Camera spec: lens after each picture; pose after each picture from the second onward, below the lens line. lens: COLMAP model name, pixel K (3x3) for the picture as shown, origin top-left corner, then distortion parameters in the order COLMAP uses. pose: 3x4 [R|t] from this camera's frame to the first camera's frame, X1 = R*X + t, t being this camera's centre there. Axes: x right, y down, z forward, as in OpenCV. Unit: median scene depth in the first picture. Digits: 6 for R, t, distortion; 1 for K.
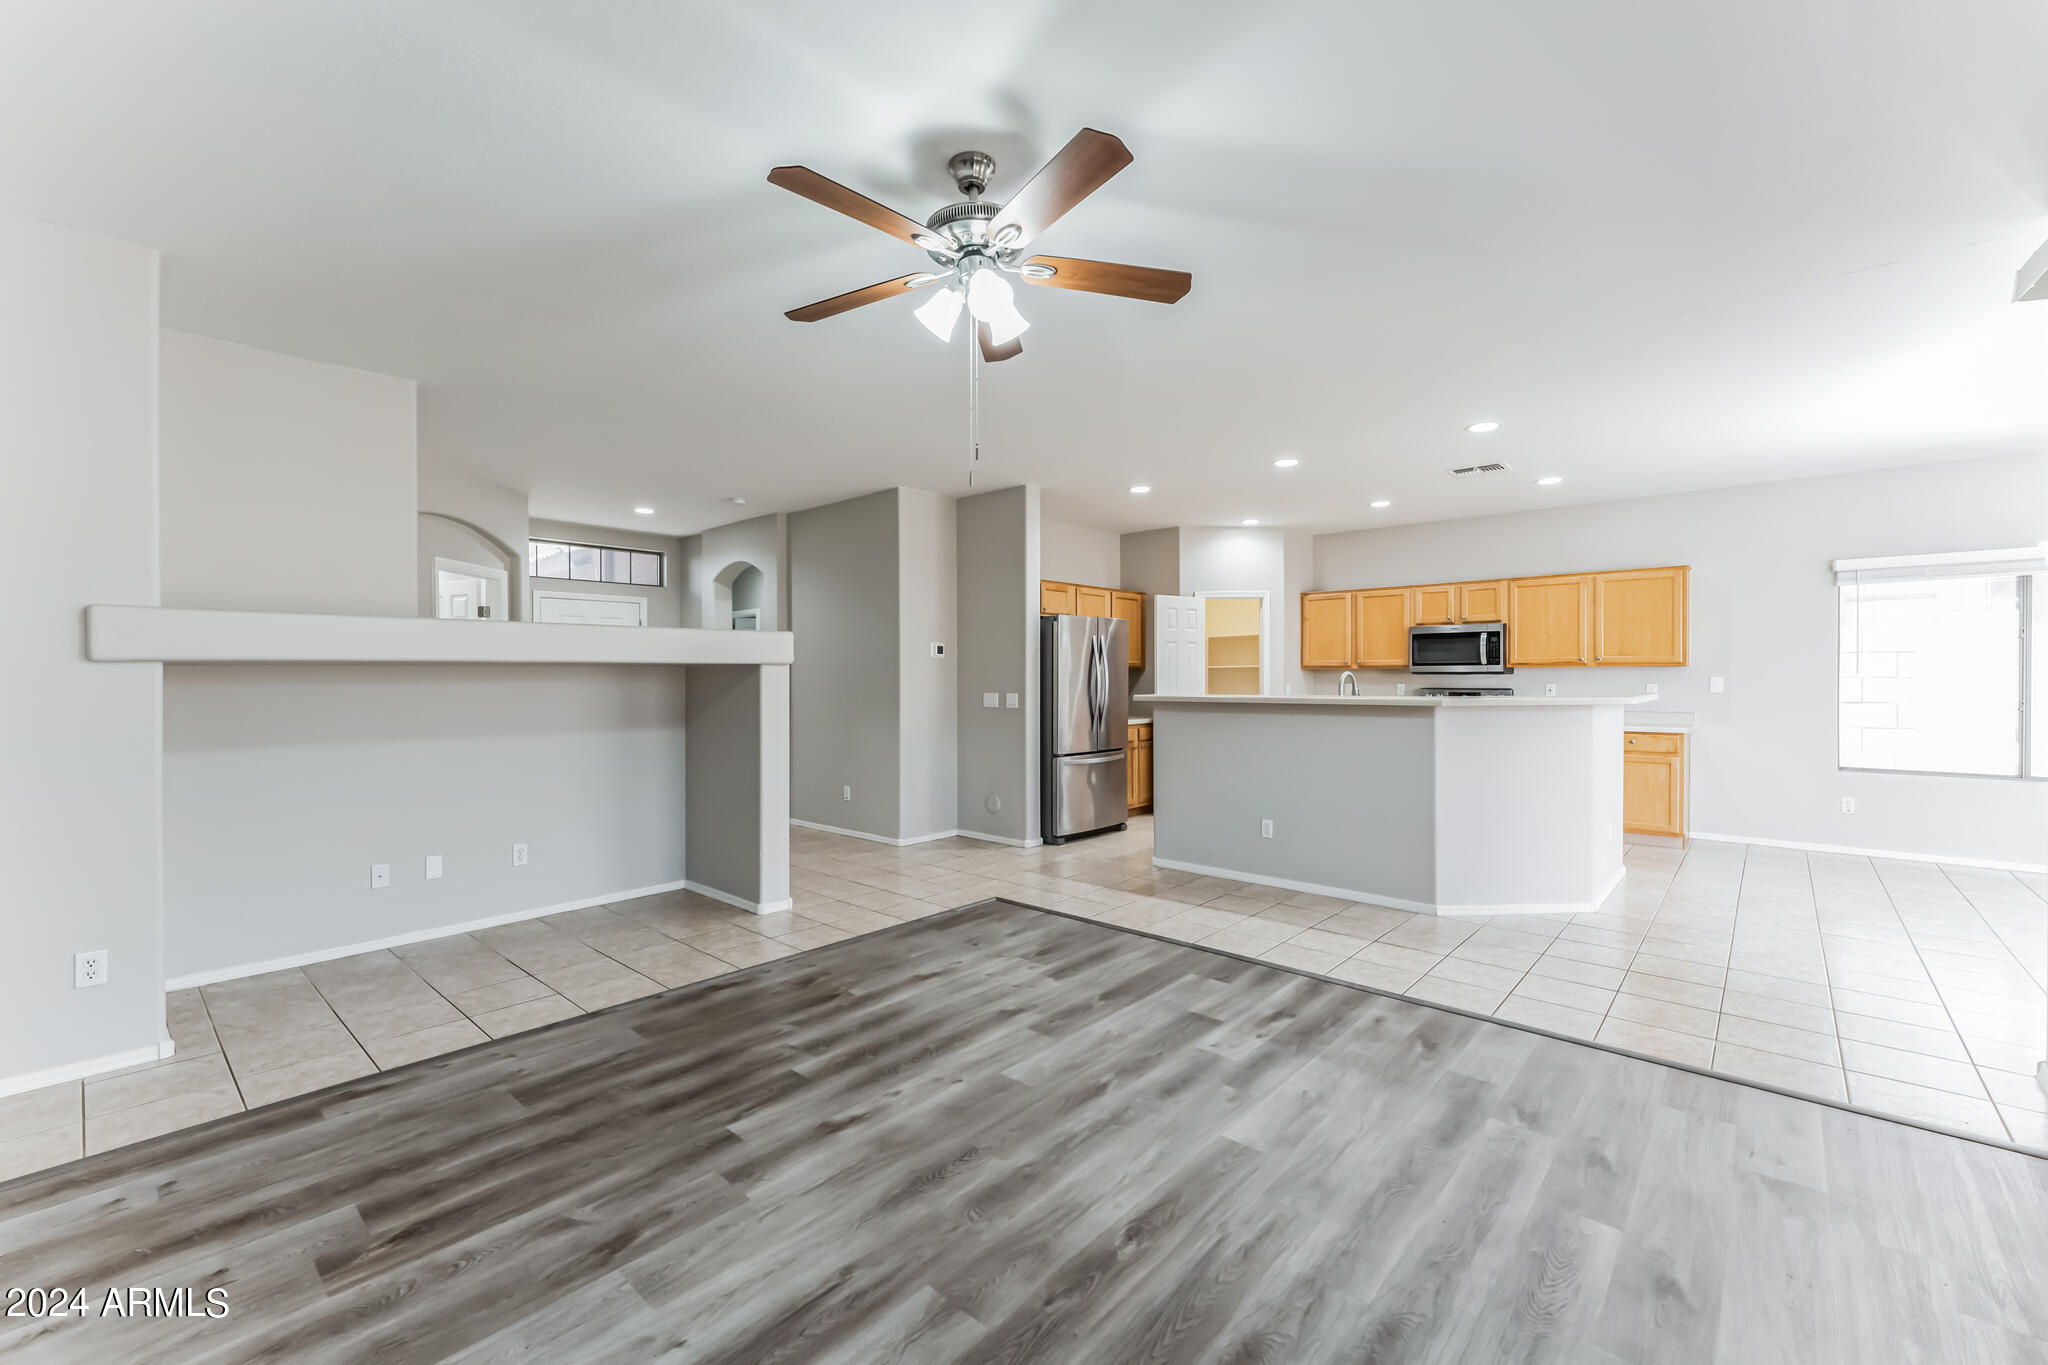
lens RADIAL K [[841.8, 0, 1024.0], [0, 841.8, 682.5], [0, 0, 1]] dist [0.002245, 0.000272]
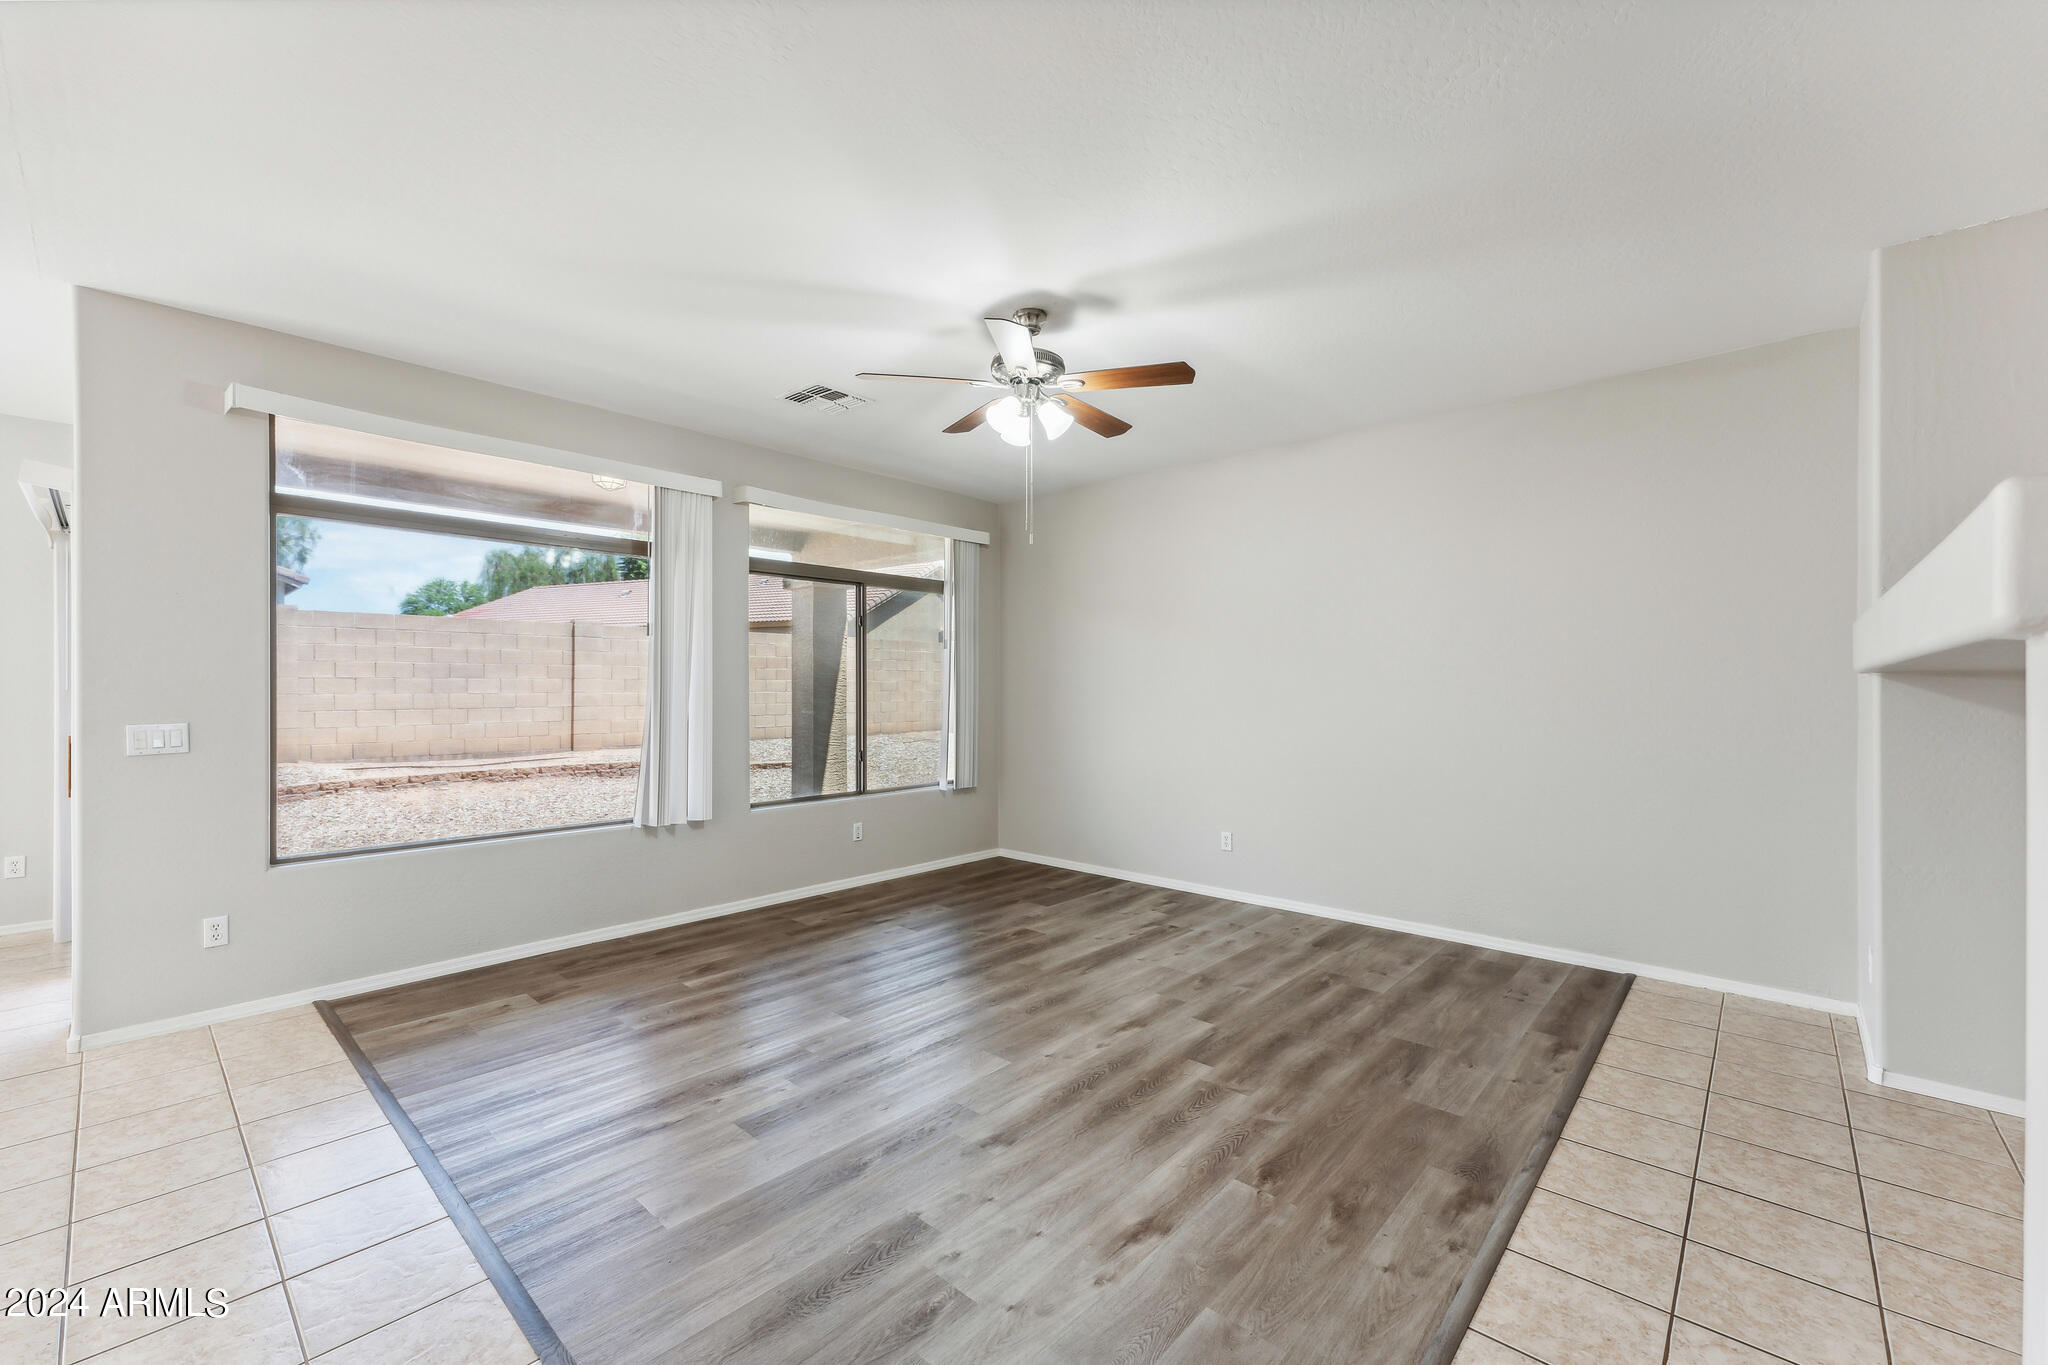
lens RADIAL K [[841.8, 0, 1024.0], [0, 841.8, 682.5], [0, 0, 1]] dist [0.002245, 0.000272]
pose [[-0.999972, 0.002535, 0.006978, -0.052702], [0.002544, 0.999996, 0.001249, -0.017678], [-0.006975, 0.001266, -0.999975, 2.052193]]
